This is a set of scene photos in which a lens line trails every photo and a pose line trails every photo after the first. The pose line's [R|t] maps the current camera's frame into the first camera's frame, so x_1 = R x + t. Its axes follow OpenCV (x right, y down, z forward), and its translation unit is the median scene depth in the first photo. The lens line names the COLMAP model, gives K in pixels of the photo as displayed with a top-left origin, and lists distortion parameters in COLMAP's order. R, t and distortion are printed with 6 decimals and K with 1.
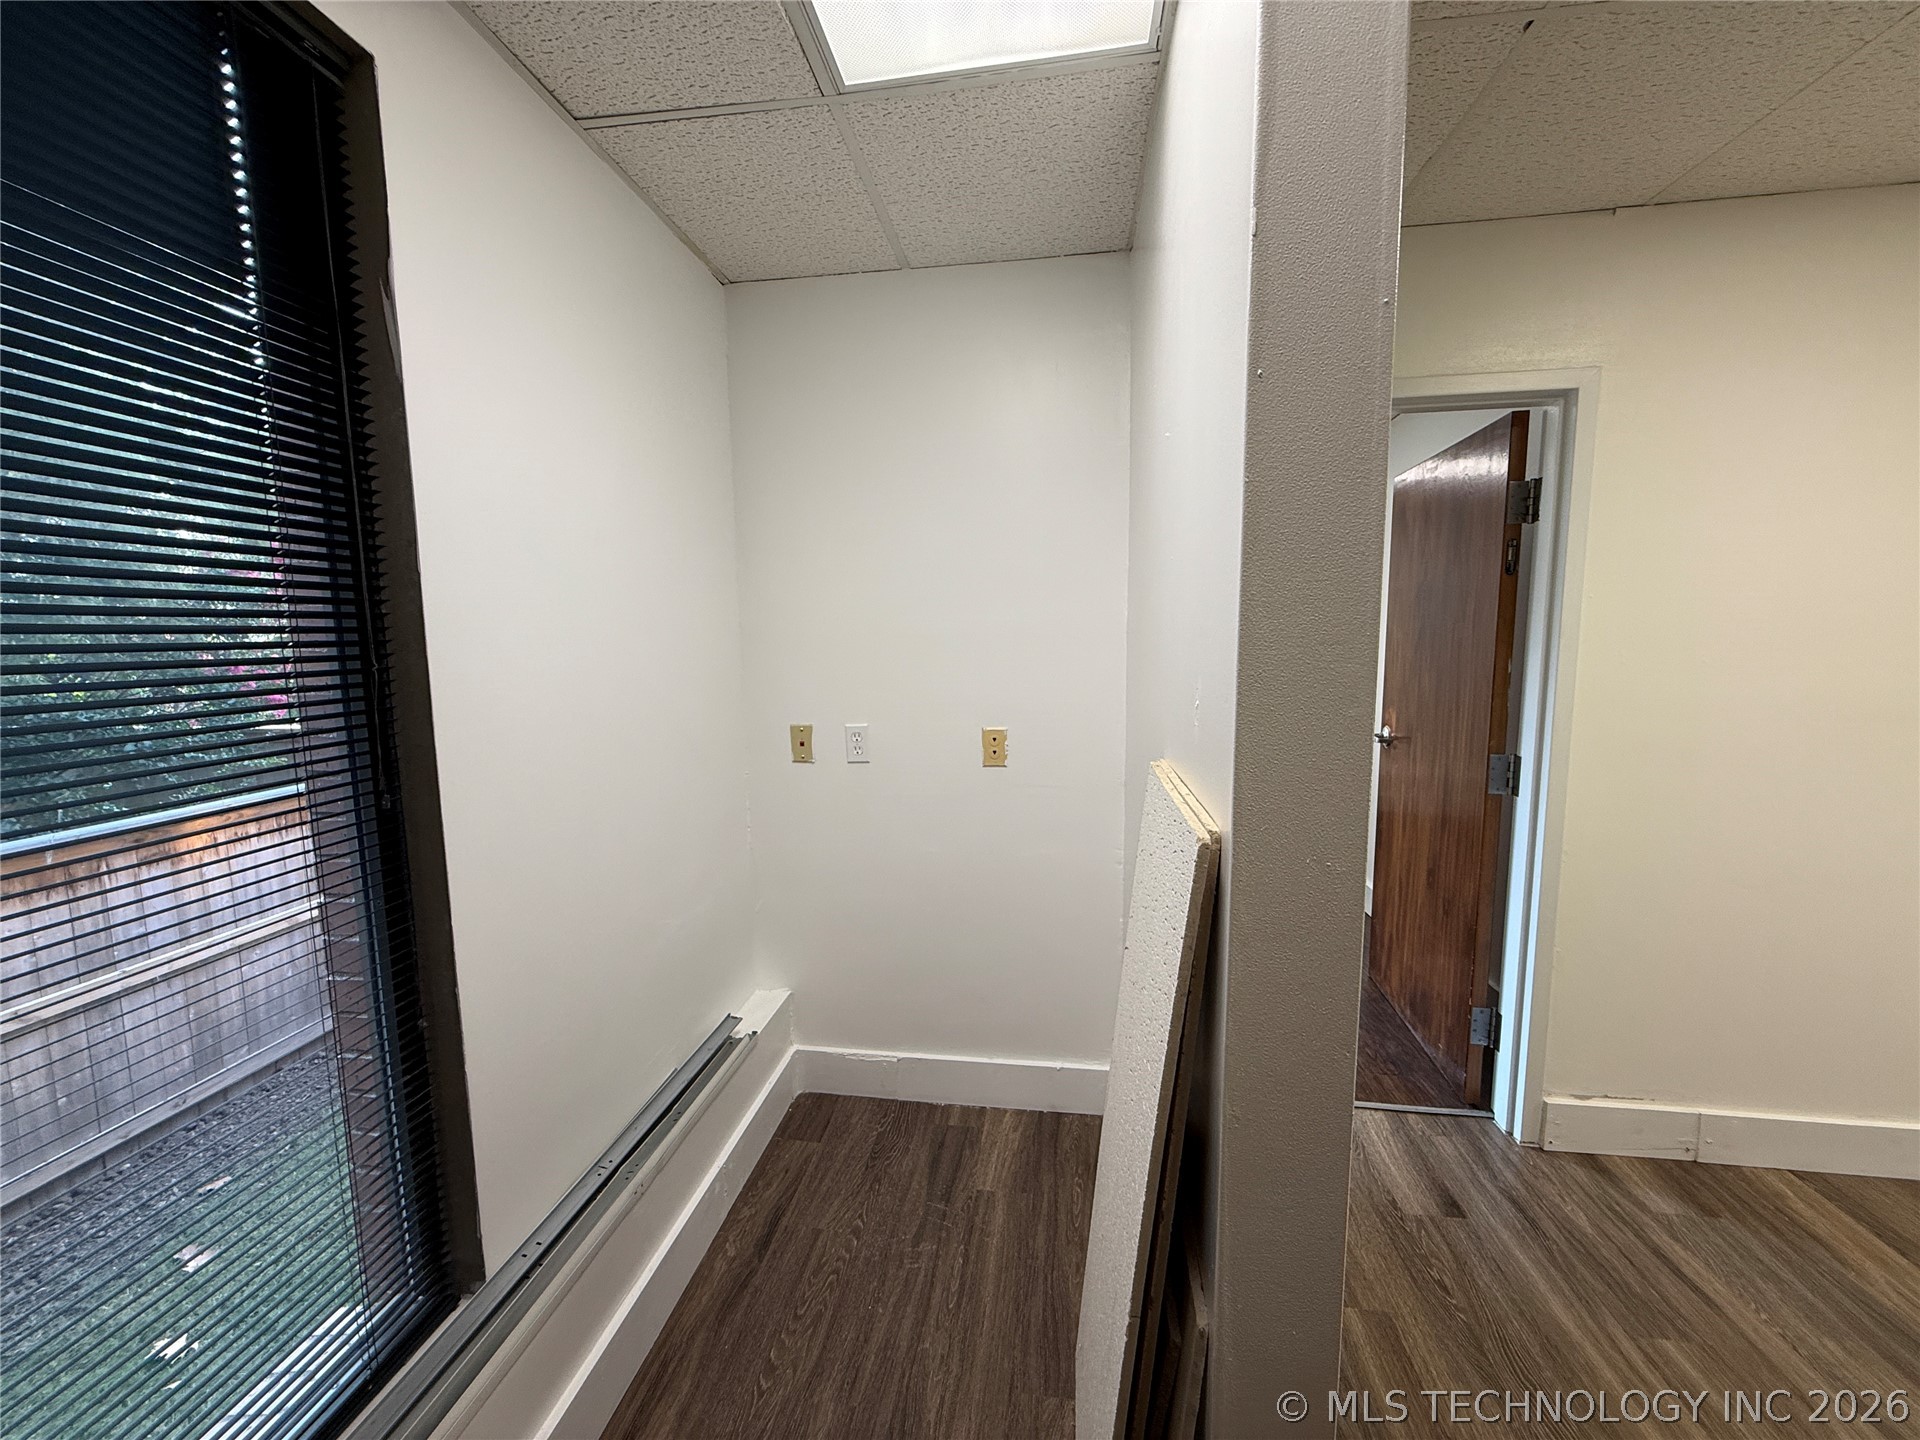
lens RADIAL K [[762.9, 0, 953.4], [0, 762.9, 724.4], [0, 0, 1]] dist [0.000121, -0.000062]
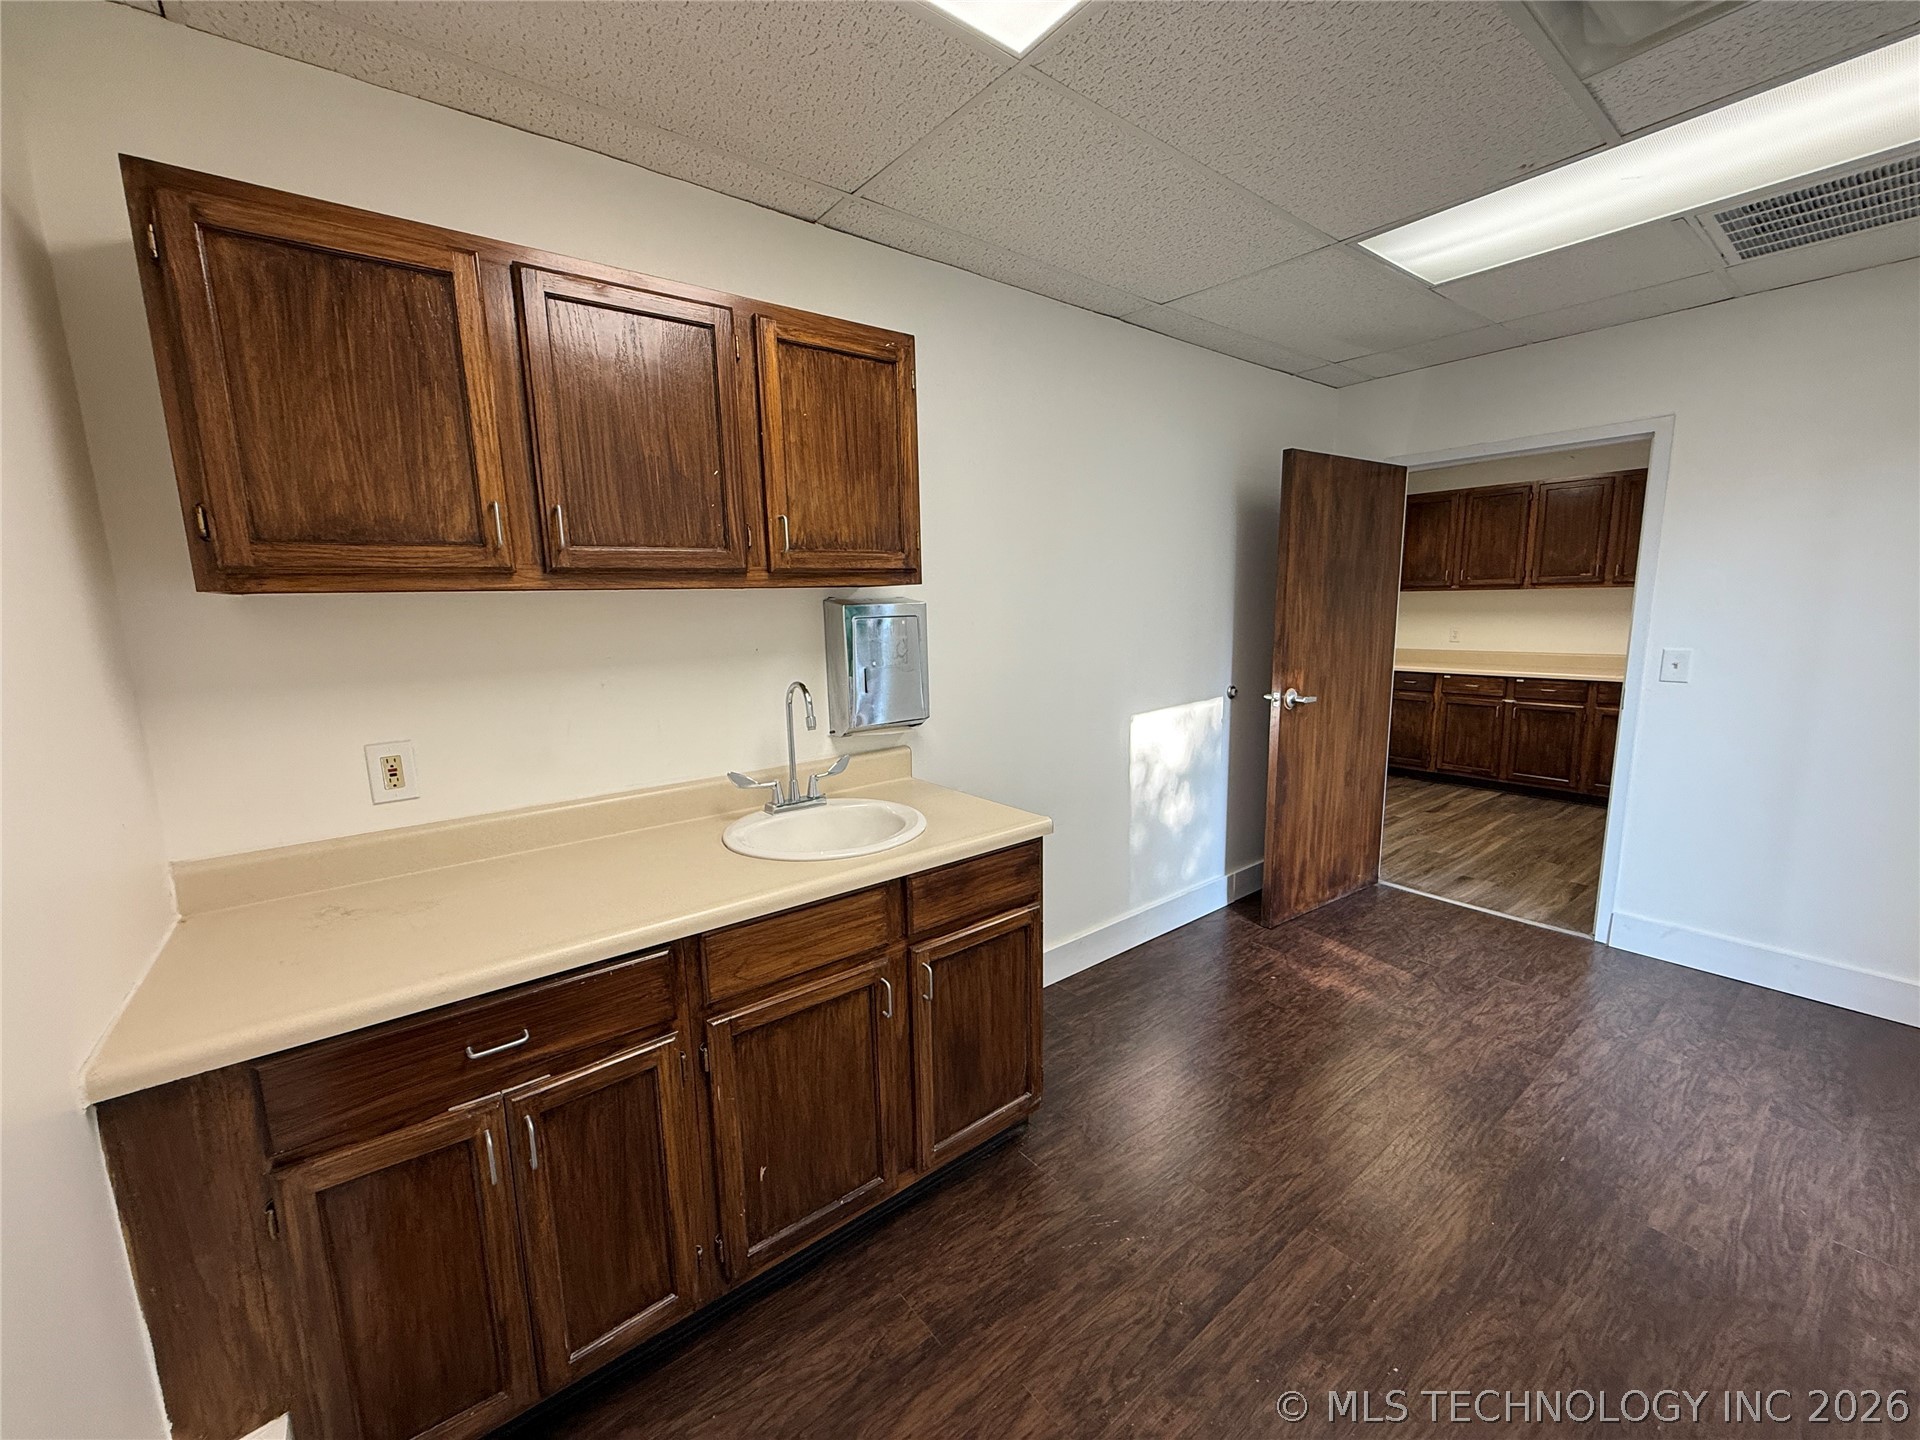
lens RADIAL K [[762.9, 0, 953.4], [0, 762.9, 724.4], [0, 0, 1]] dist [0.000121, -0.000062]
pose [[-0.716644, -0.084058, 0.692355, 0.255338], [0.113222, 0.965520, 0.234418, -0.396746], [-0.688187, 0.246384, -0.682417, 3.227504]]
